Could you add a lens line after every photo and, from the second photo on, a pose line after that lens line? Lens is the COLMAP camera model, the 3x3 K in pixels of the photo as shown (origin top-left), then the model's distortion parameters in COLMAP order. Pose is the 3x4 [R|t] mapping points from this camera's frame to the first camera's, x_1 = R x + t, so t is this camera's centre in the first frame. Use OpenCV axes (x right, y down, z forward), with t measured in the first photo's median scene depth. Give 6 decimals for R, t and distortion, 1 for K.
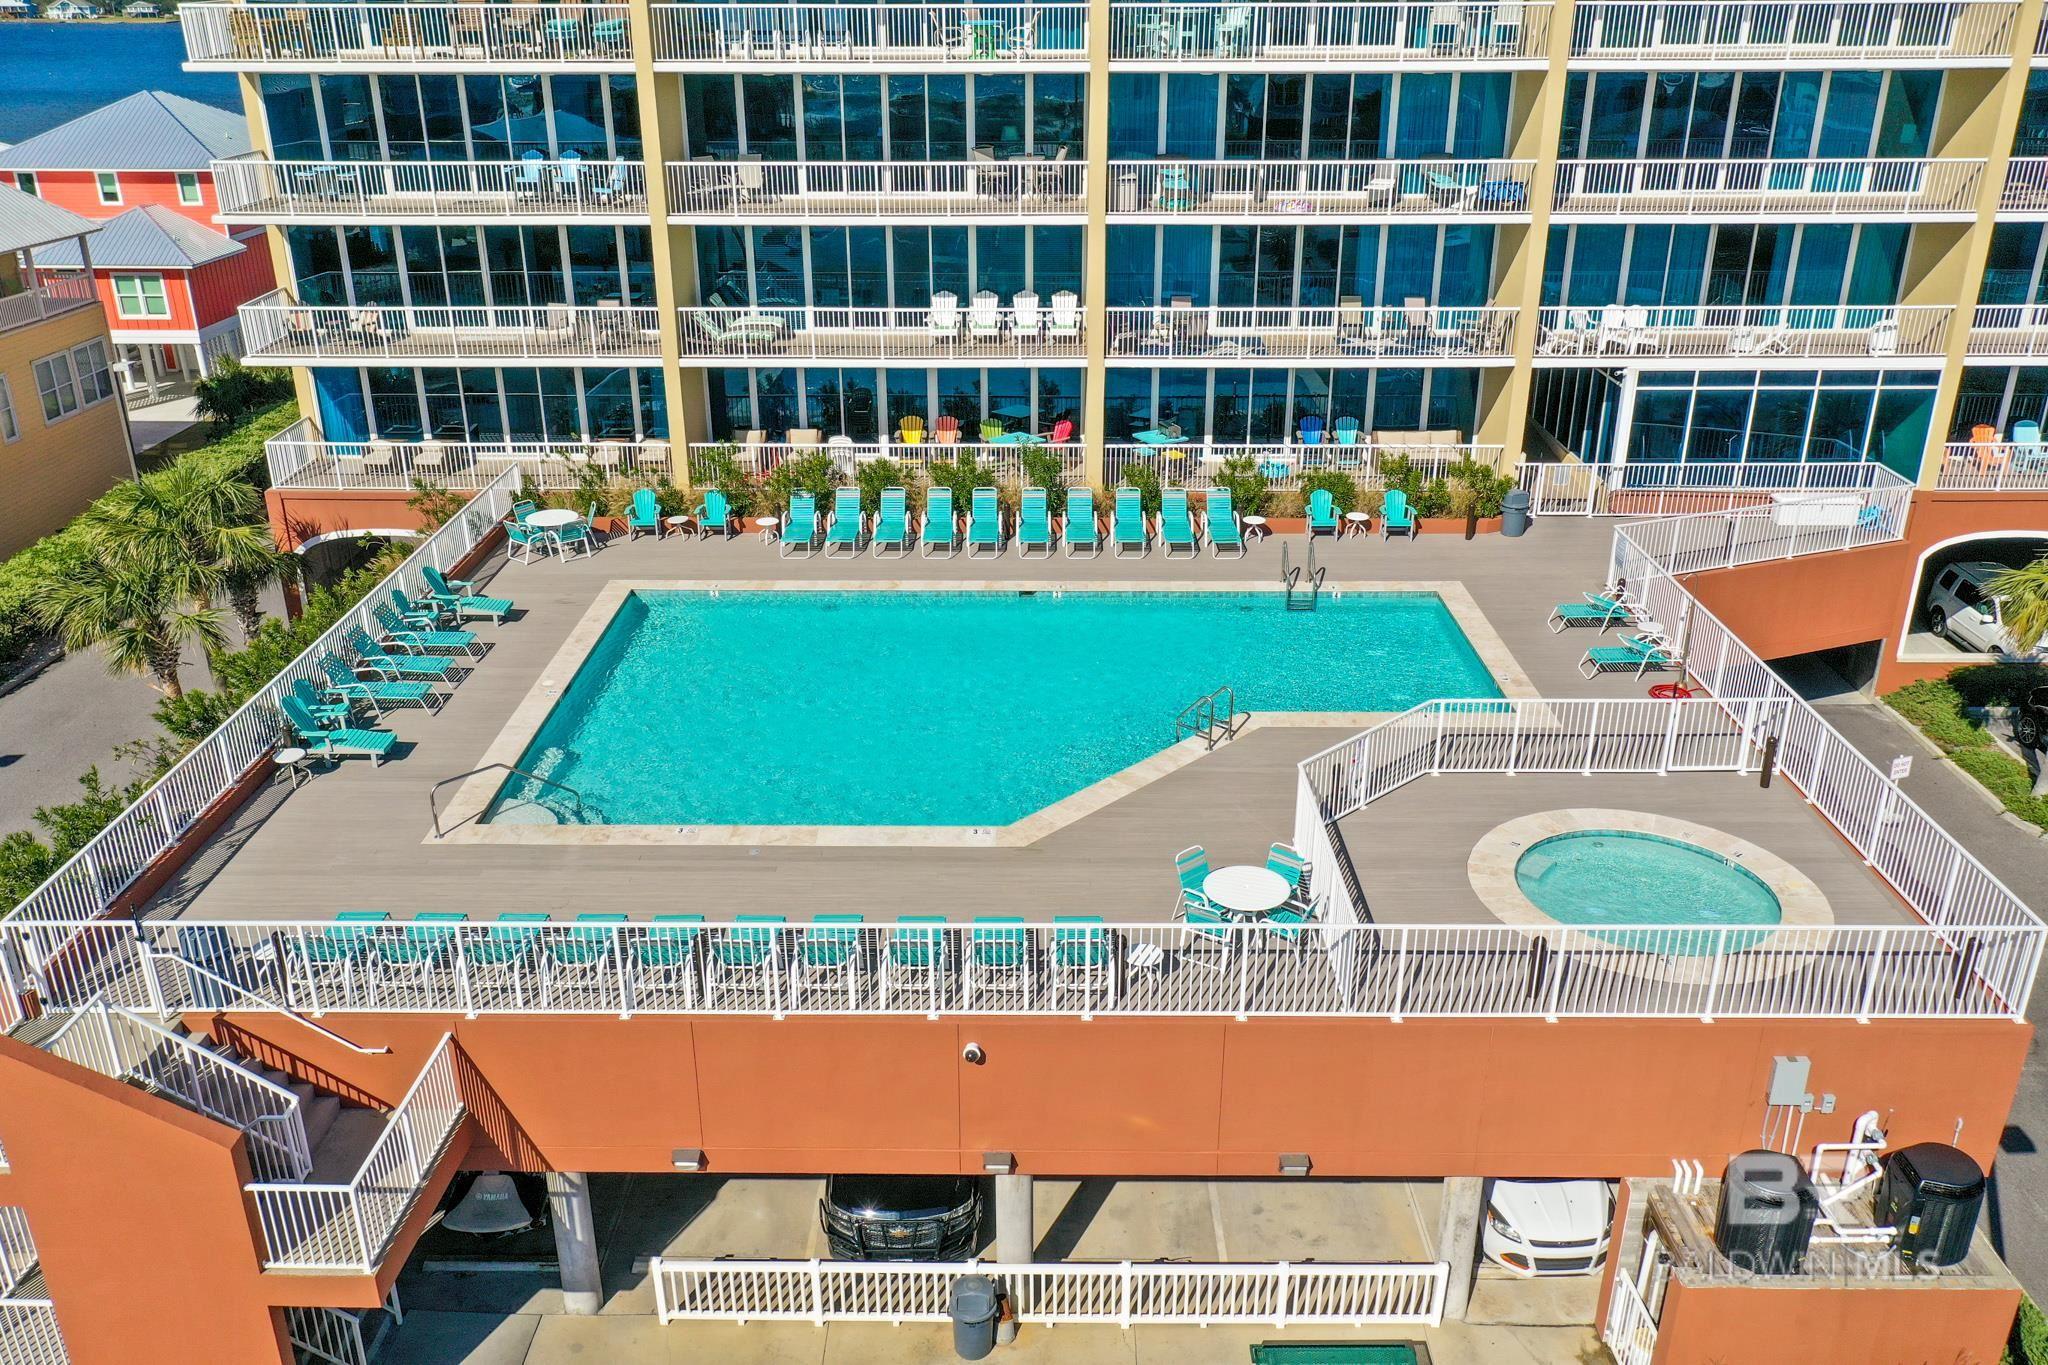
lens RADIAL K [[1676.2, 0, 1024.0], [0, 1676.2, 682.5], [0, 0, 1]] dist [0.020064, 0.000835]
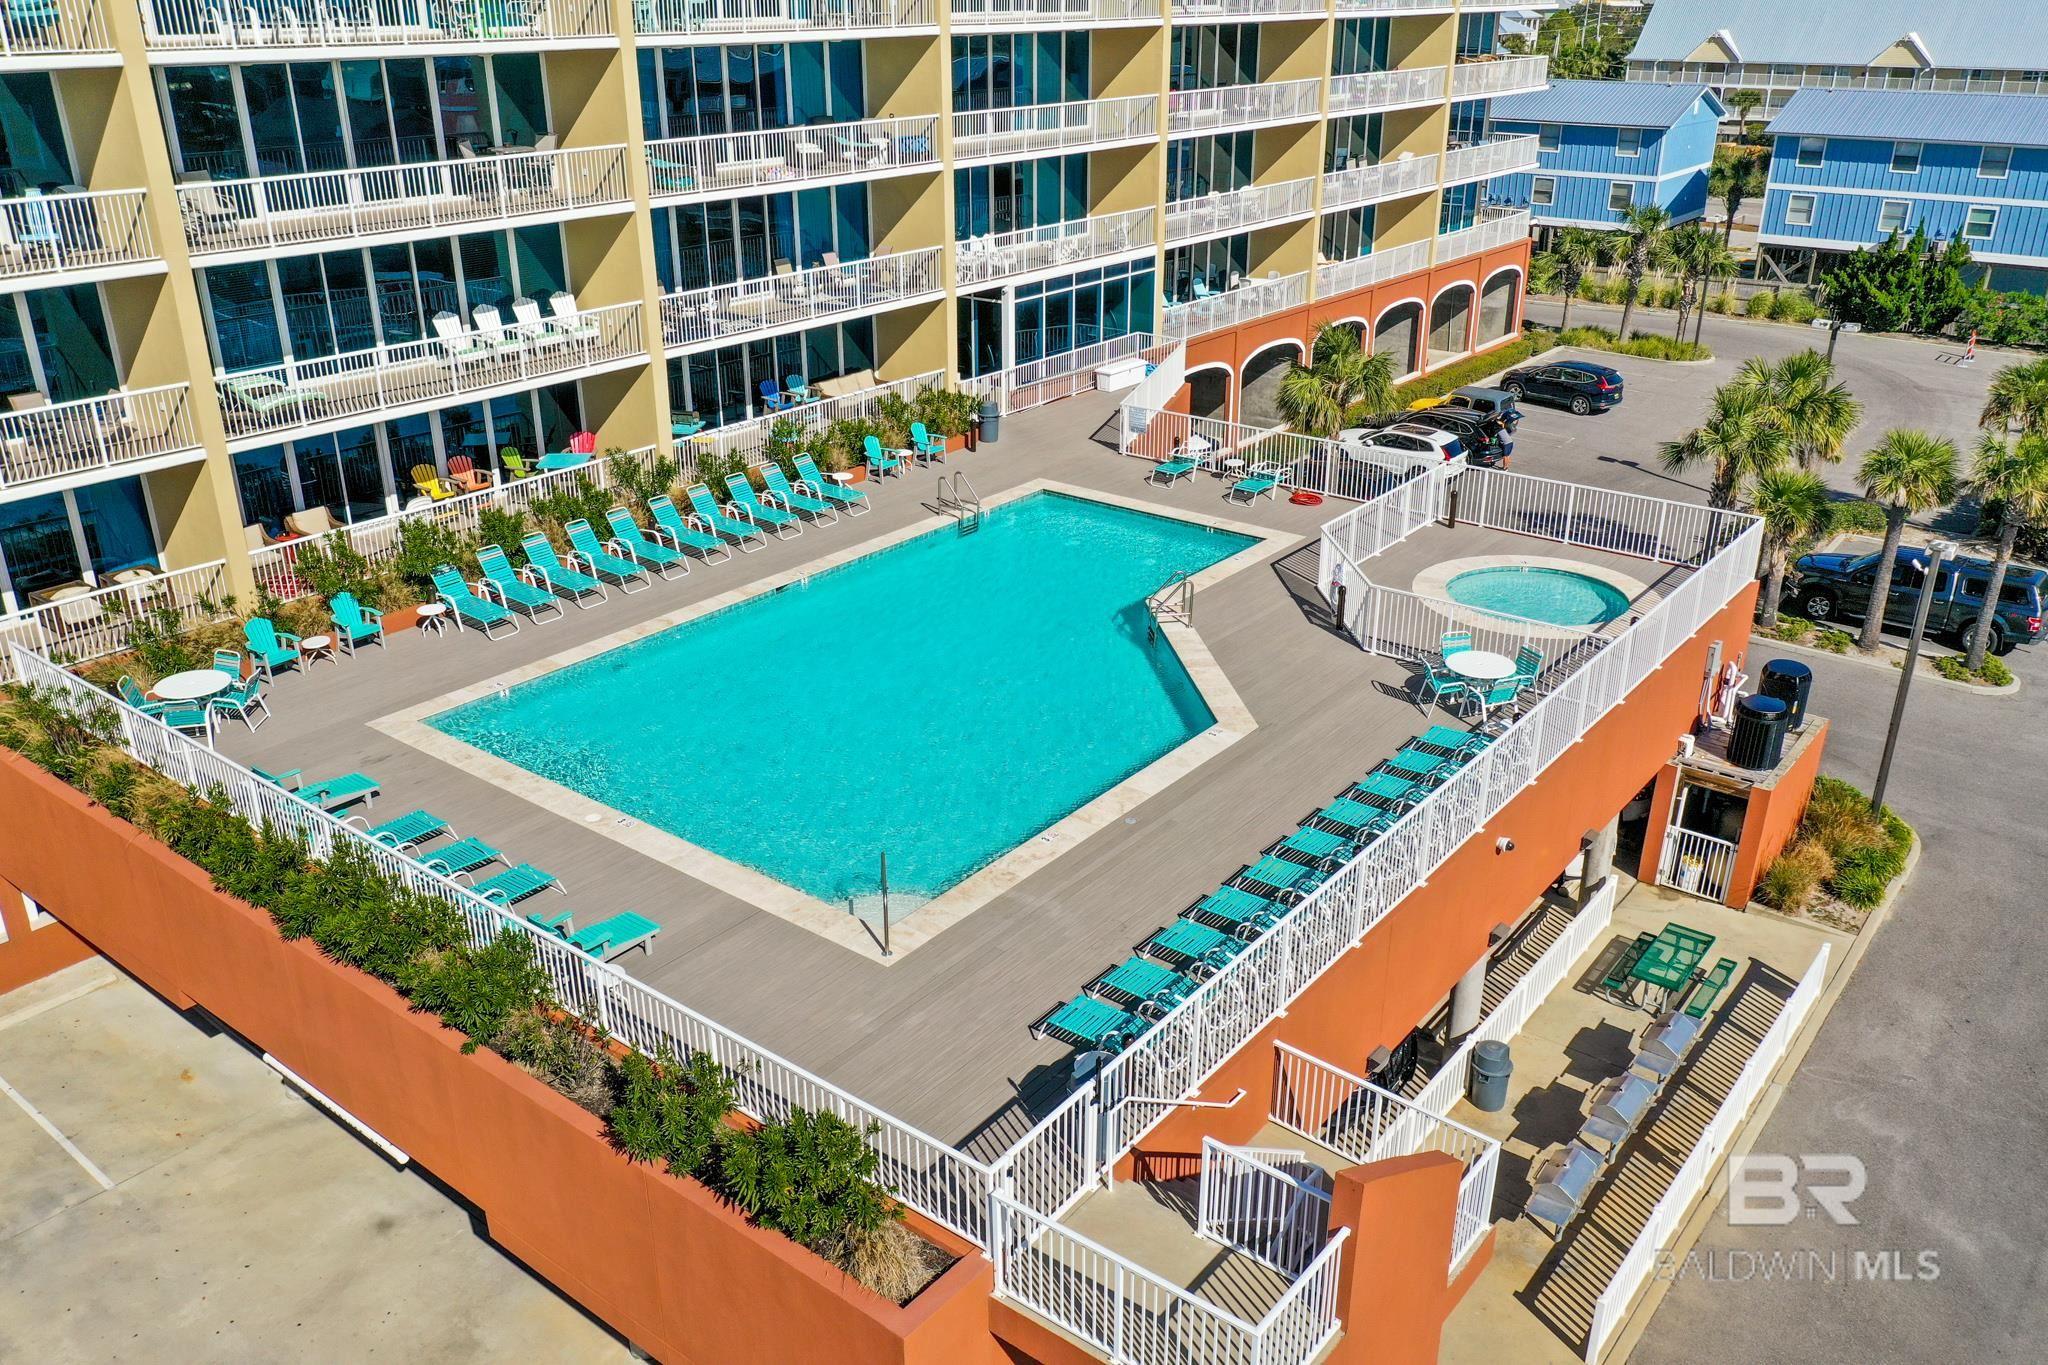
lens RADIAL K [[1632.6, 0, 1024.0], [0, 1632.6, 682.5], [0, 0, 1]] dist [0.000849, 0.009464]
pose [[0.617056, -0.313580, 0.721741, -0.547086], [0.317343, 0.938447, 0.136421, -0.078202], [-0.720094, 0.144860, 0.678587, 0.254662]]
